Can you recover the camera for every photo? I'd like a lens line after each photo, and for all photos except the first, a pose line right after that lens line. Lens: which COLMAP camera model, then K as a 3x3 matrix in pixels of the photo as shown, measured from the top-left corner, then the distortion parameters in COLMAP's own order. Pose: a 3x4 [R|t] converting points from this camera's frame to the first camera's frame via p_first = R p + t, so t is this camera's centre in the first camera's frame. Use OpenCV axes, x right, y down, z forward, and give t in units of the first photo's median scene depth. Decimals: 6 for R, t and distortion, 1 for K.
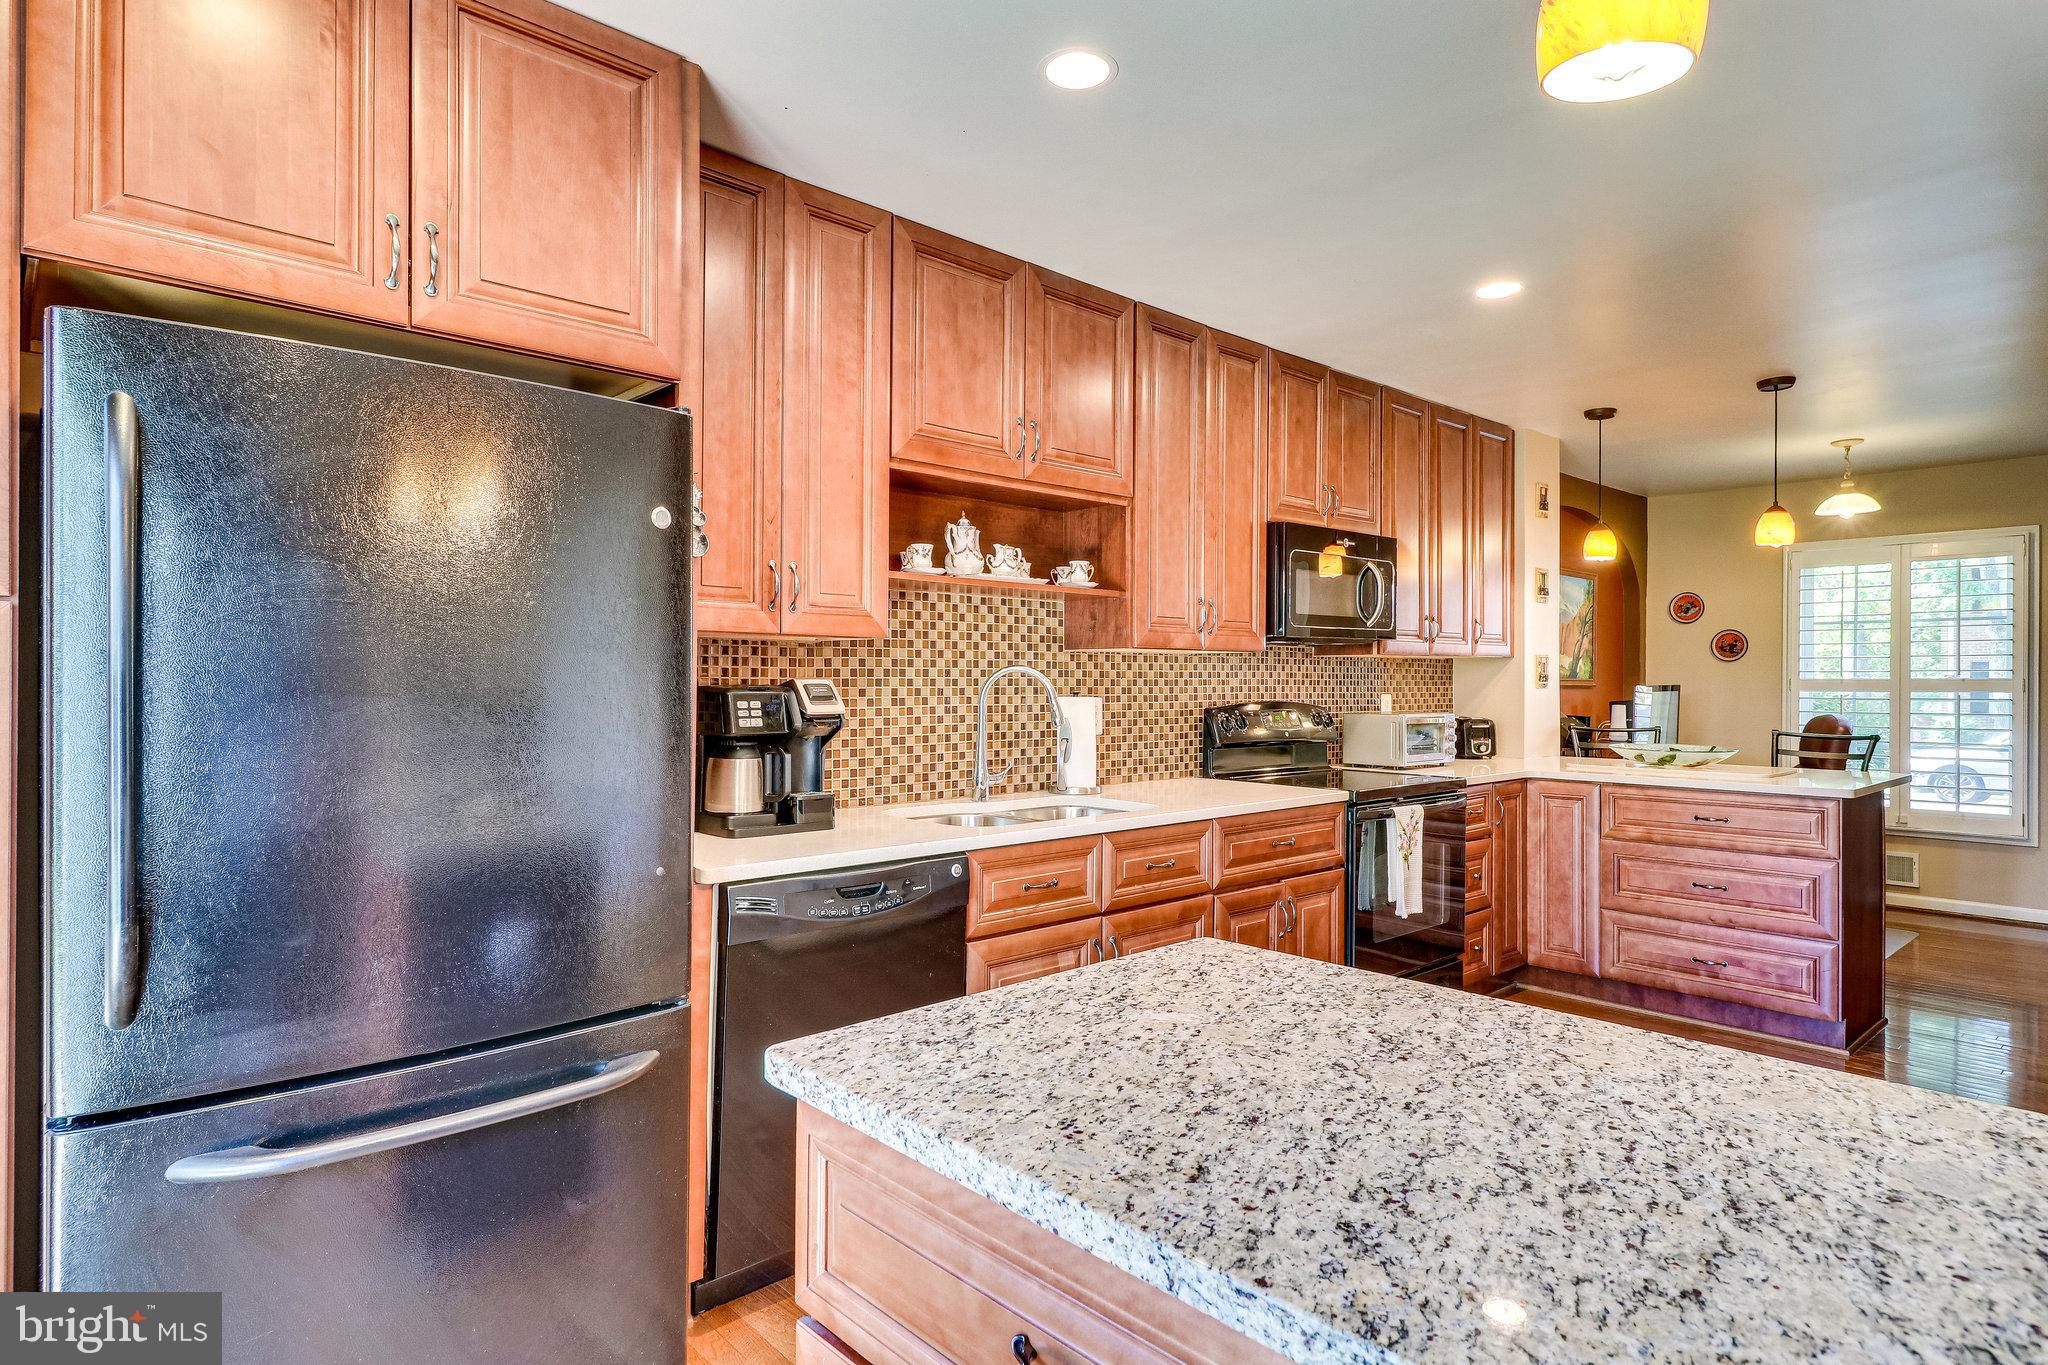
lens RADIAL K [[1110.9, 0, 1024.0], [0, 1110.9, 685.7], [0, 0, 1]] dist [0.022811, -0.007910]
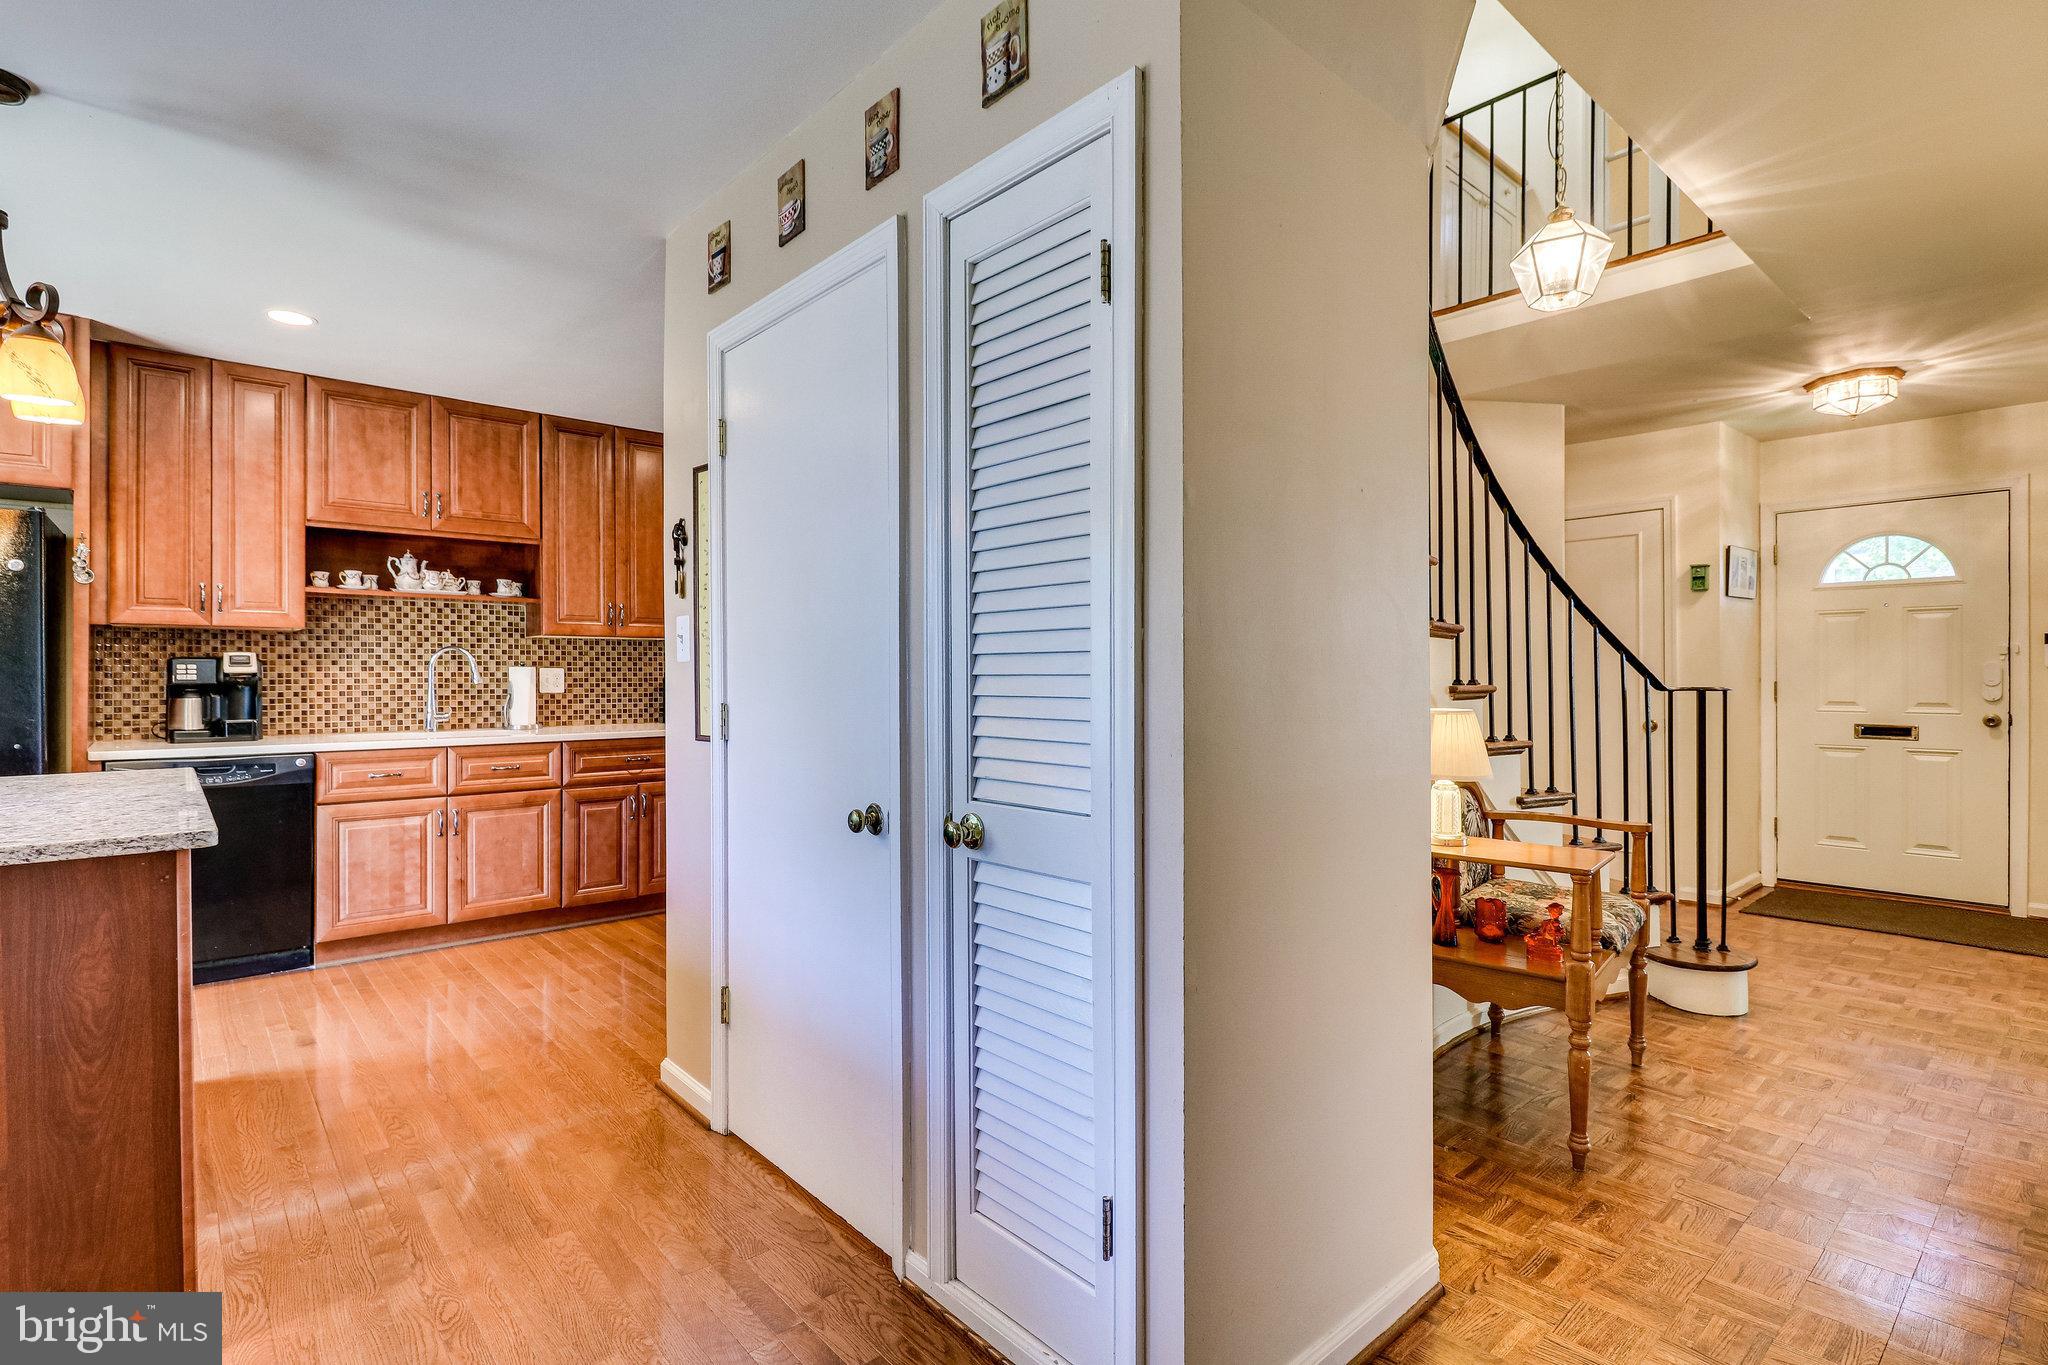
lens RADIAL K [[984.4, 0, 1029.2], [0, 984.4, 680.1], [0, 0, 1]] dist [0.006591, -0.005324]
pose [[0.999921, -0.001952, -0.012392, 0.765505], [0.001991, 0.999993, 0.003205, 0.025088], [0.012386, -0.003230, 0.999918, -0.362251]]
